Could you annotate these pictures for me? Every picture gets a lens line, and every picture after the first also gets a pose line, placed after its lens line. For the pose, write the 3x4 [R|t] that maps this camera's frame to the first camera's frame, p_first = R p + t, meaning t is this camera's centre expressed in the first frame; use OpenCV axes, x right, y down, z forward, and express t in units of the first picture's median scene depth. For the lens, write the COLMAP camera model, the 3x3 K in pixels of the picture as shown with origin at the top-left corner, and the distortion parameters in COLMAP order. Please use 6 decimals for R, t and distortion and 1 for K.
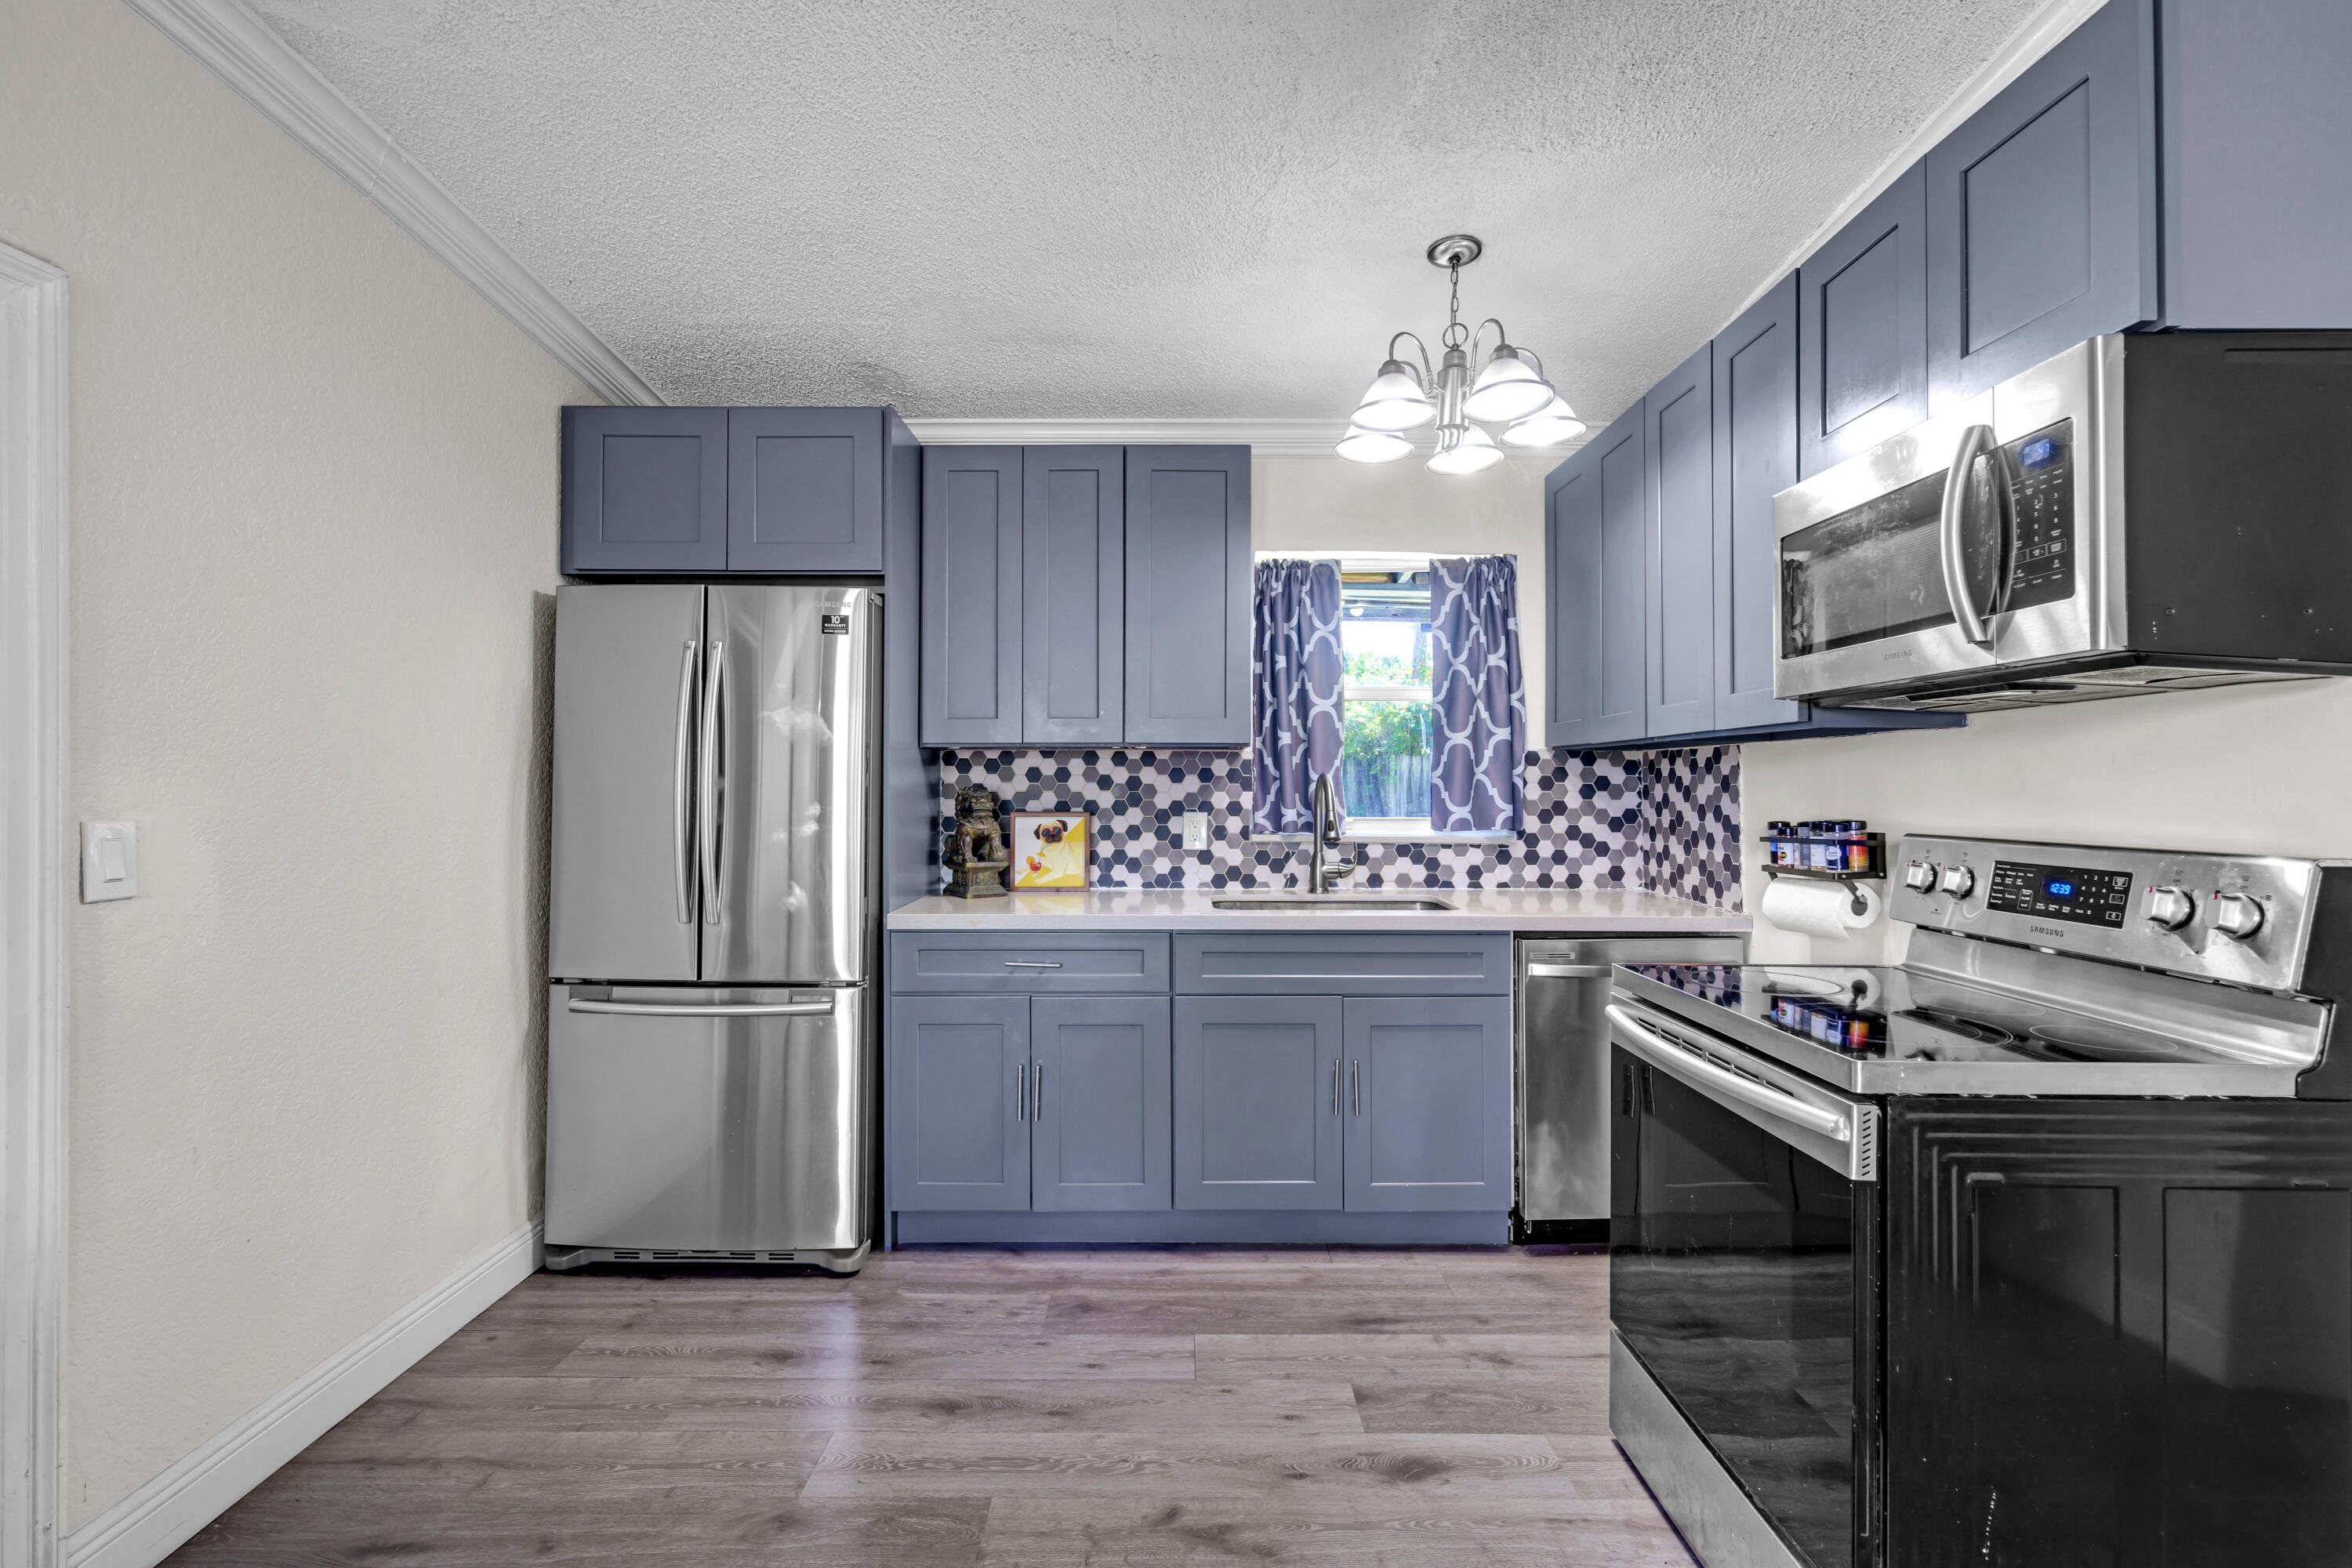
lens RADIAL K [[1070.8, 0, 1182.0], [0, 1070.8, 779.0], [0, 0, 1]] dist [-0.004220, 0.000825]
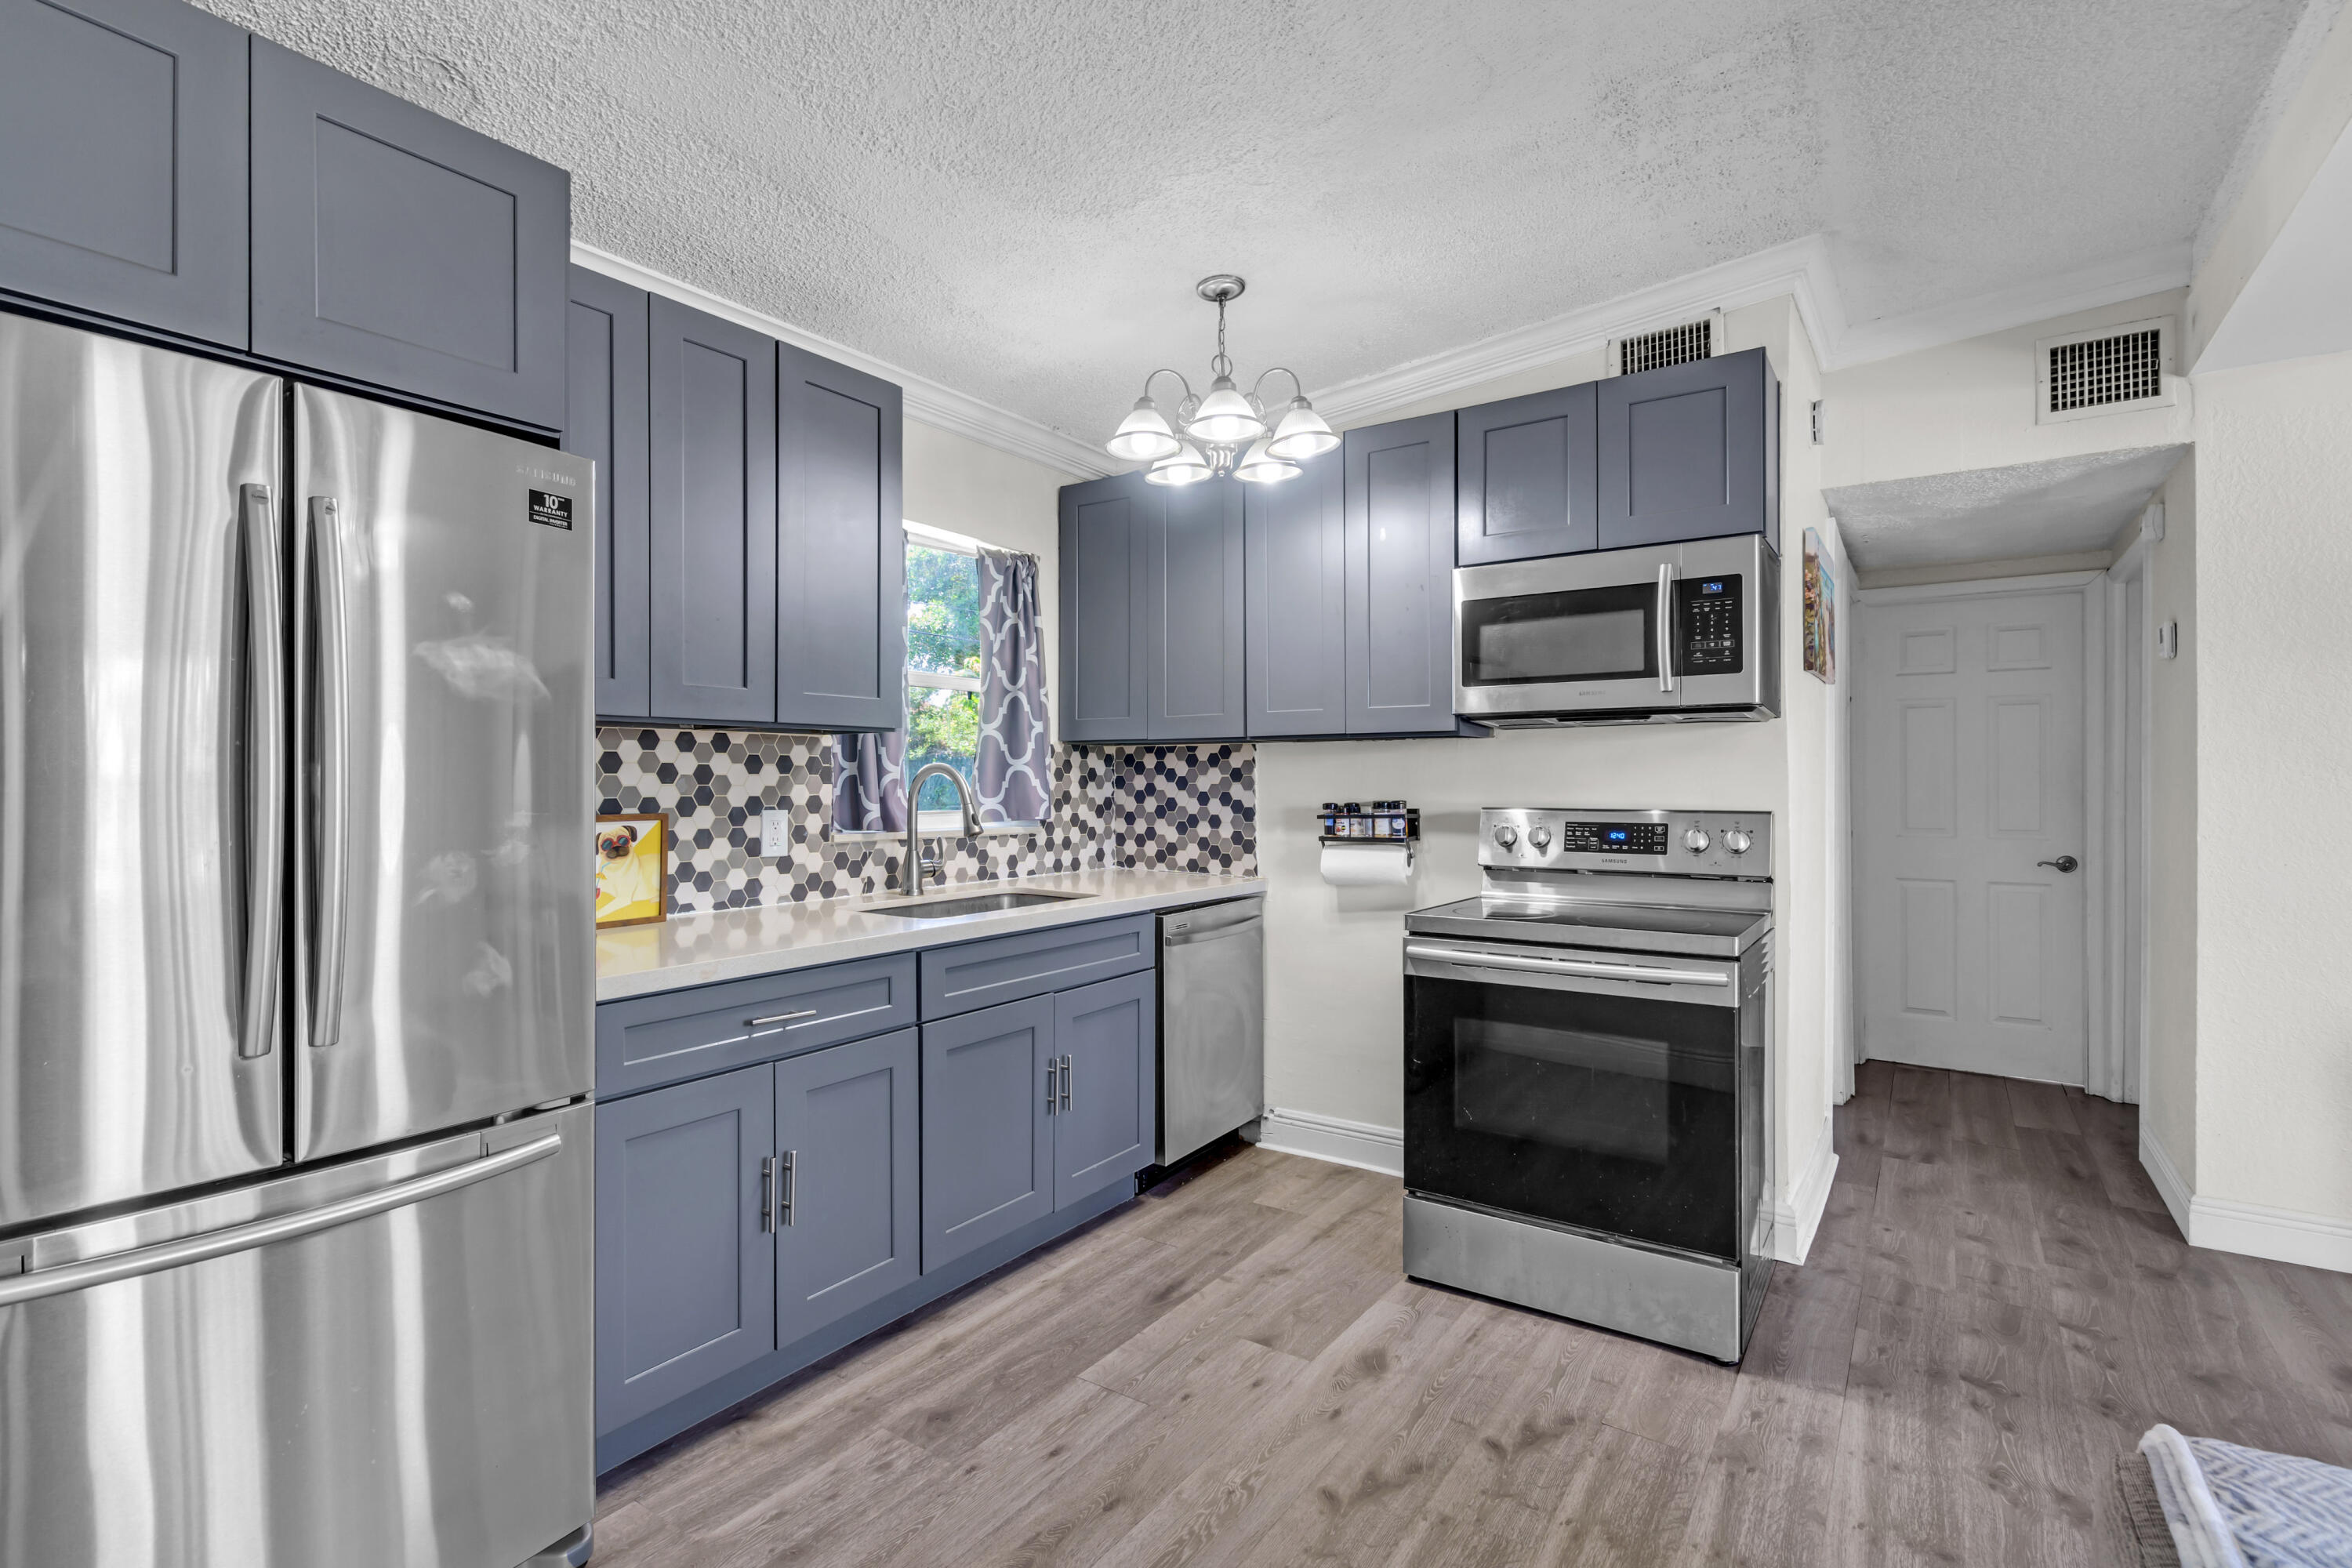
lens RADIAL K [[1088.9, 0, 1176.0], [0, 1088.9, 784.0], [0, 0, 1]] dist [-0.004608, 0.000023]
pose [[0.574032, -0.006470, 0.818808, -0.496271], [-0.002906, 0.999946, 0.009939, 0.002315], [-0.818828, -0.008085, 0.573982, 0.285131]]
